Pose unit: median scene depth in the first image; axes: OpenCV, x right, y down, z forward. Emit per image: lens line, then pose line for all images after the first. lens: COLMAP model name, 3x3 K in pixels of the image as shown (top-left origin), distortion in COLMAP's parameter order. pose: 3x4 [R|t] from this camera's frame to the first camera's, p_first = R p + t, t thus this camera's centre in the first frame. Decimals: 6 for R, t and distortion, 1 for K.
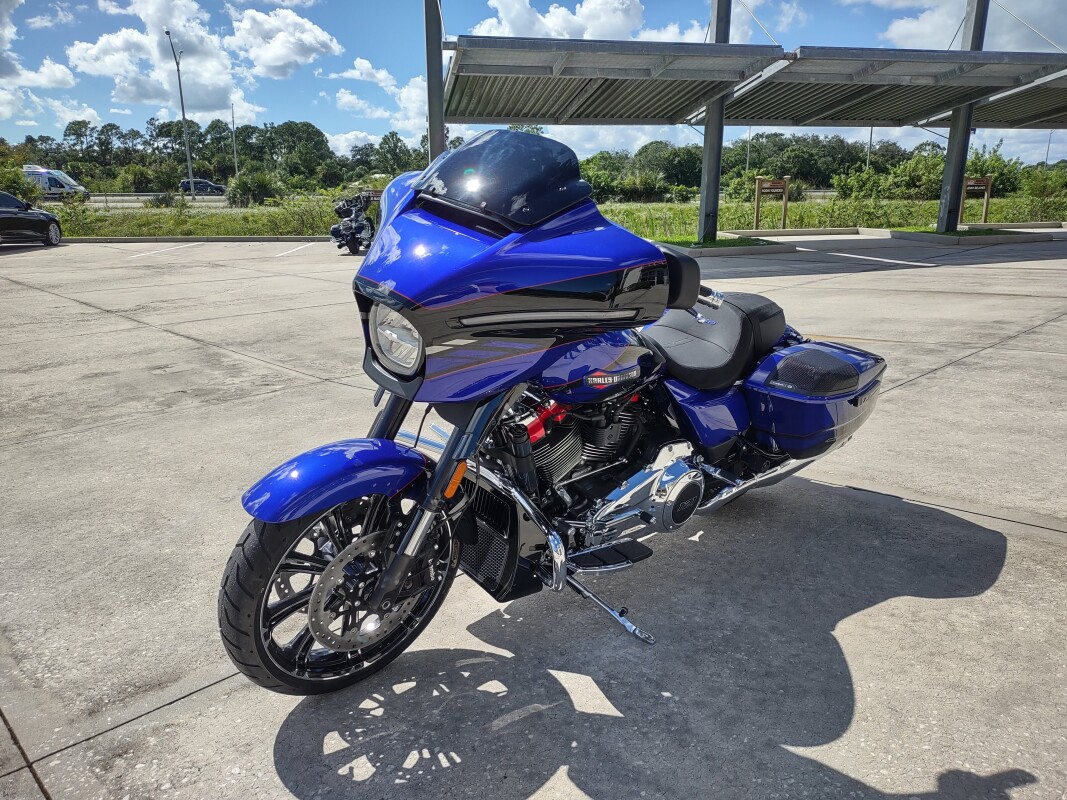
lens RADIAL K [[808.0, 0, 536.1], [0, 808.0, 399.3], [0, 0, 1]] dist [0.014189, -0.025684]
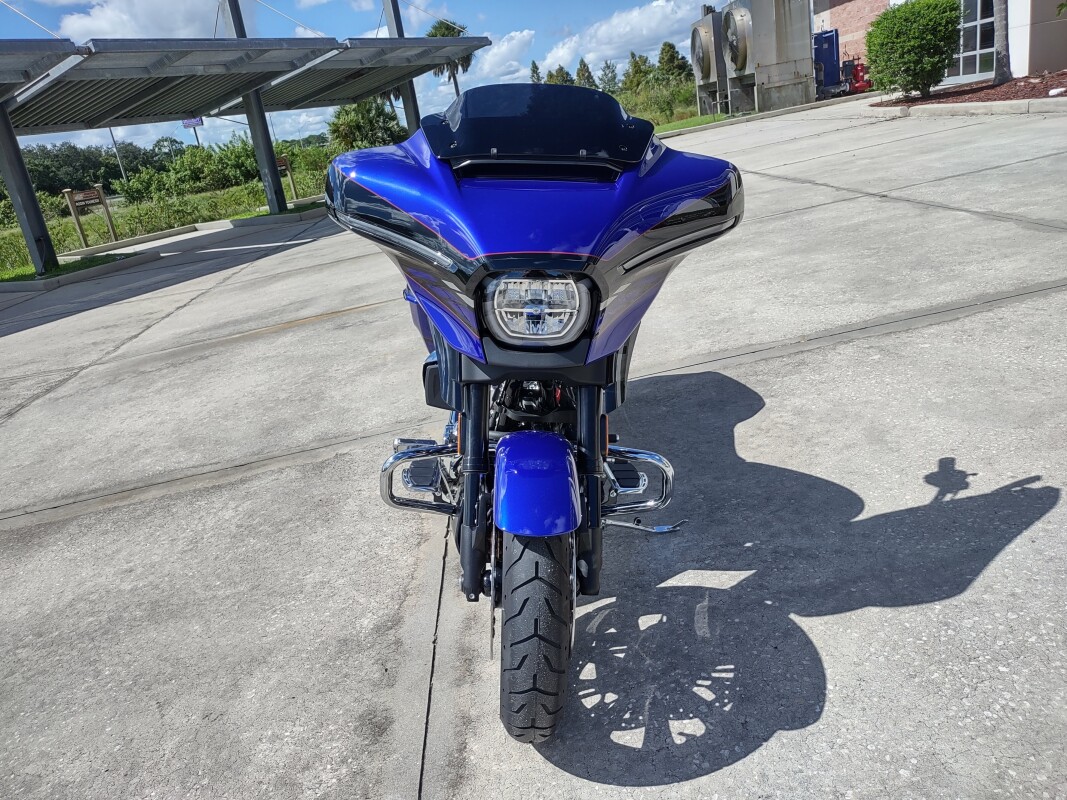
lens RADIAL K [[824.2, 0, 533.5], [0, 824.2, 400.0], [0, 0, 1]] dist [0.011302, -0.004604]
pose [[0.655056, -0.332162, 0.678653, -0.065062], [0.334759, 0.932808, 0.133437, -0.008127], [-0.677376, 0.139777, 0.722236, 0.025521]]
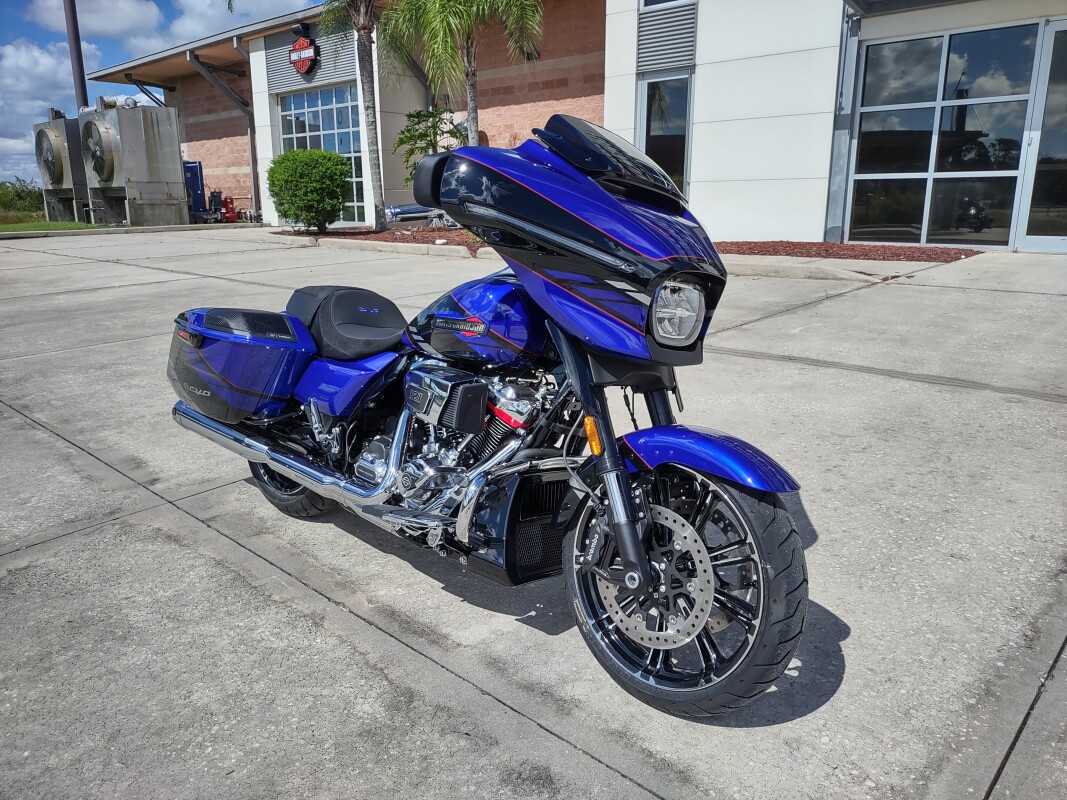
lens RADIAL K [[799.9, 0, 536.1], [0, 799.9, 401.0], [0, 0, 1]] dist [0.025554, -0.030082]
pose [[-0.044511, -0.232002, 0.971696, -0.091795], [0.247106, 0.939879, 0.235724, -0.020042], [-0.967966, 0.250604, 0.015494, 0.091230]]
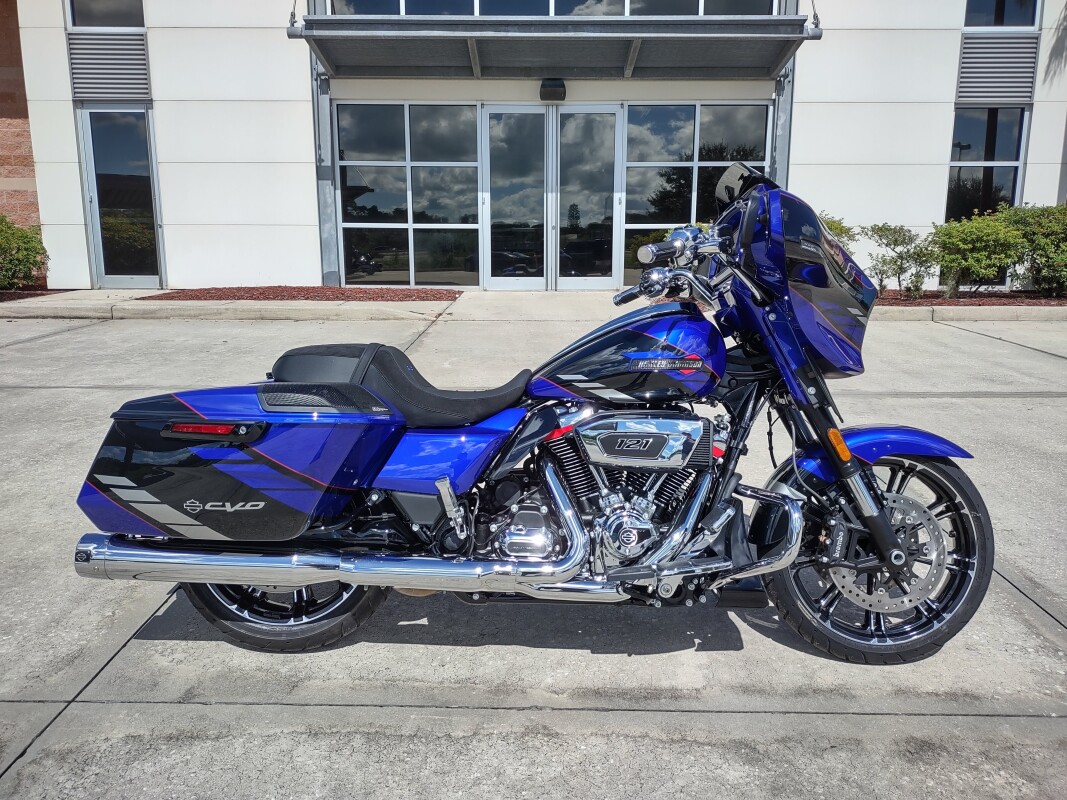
lens RADIAL K [[799.9, 0, 536.1], [0, 799.9, 401.0], [0, 0, 1]] dist [0.025554, -0.030082]
pose [[-0.715362, -0.123557, 0.687743, -0.053891], [0.174156, 0.921655, 0.346730, -0.038270], [-0.676703, 0.367813, -0.637799, 0.165255]]
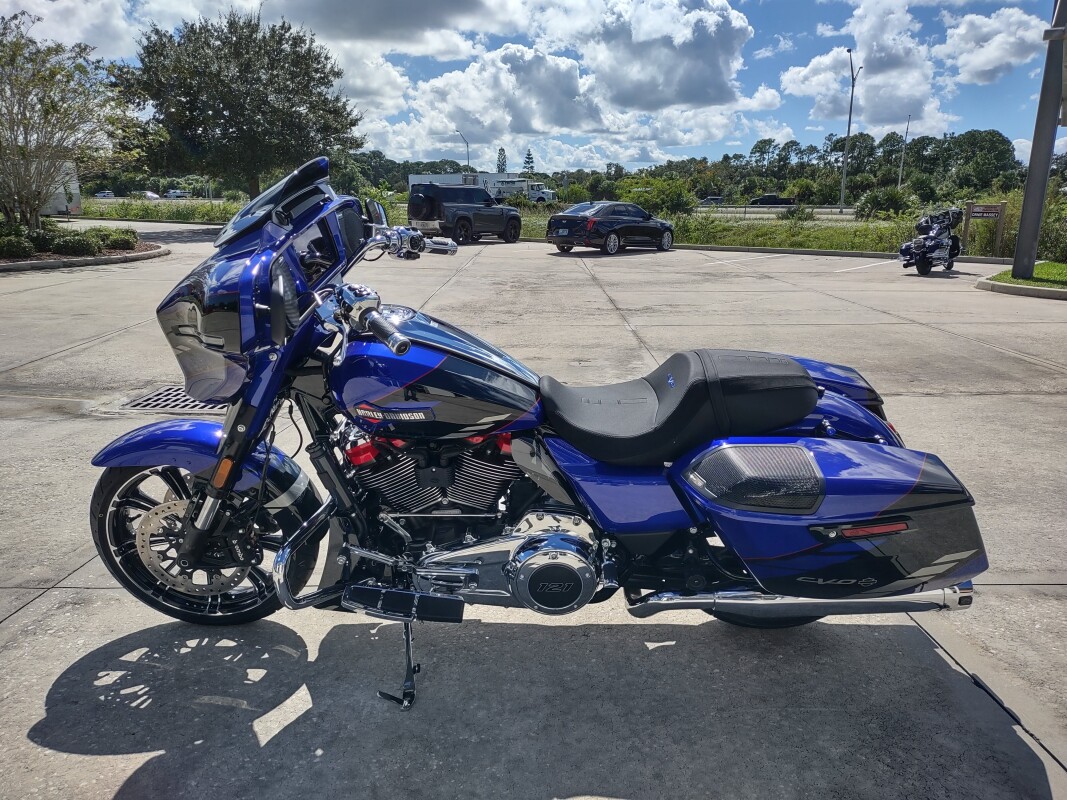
lens RADIAL K [[799.9, 0, 536.1], [0, 799.9, 401.0], [0, 0, 1]] dist [0.025554, -0.030082]
pose [[0.713347, 0.177790, -0.677883, 0.074110], [-0.185051, 0.980740, 0.062489, -0.011630], [0.675937, 0.080867, 0.732509, 0.037111]]
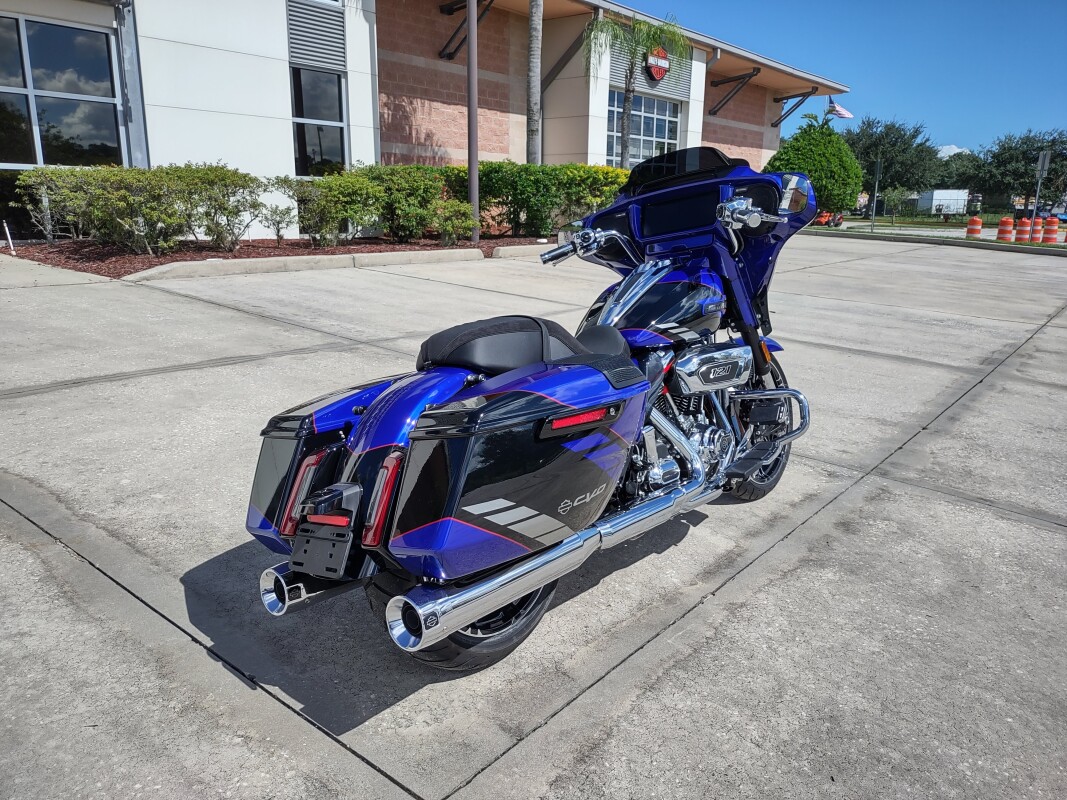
lens RADIAL K [[799.9, 0, 536.1], [0, 799.9, 401.0], [0, 0, 1]] dist [0.025554, -0.030082]
pose [[-0.992051, 0.022160, -0.123867, 0.034873], [-0.038822, 0.882453, 0.468796, -0.048783], [0.119695, 0.469878, -0.874579, 0.199041]]
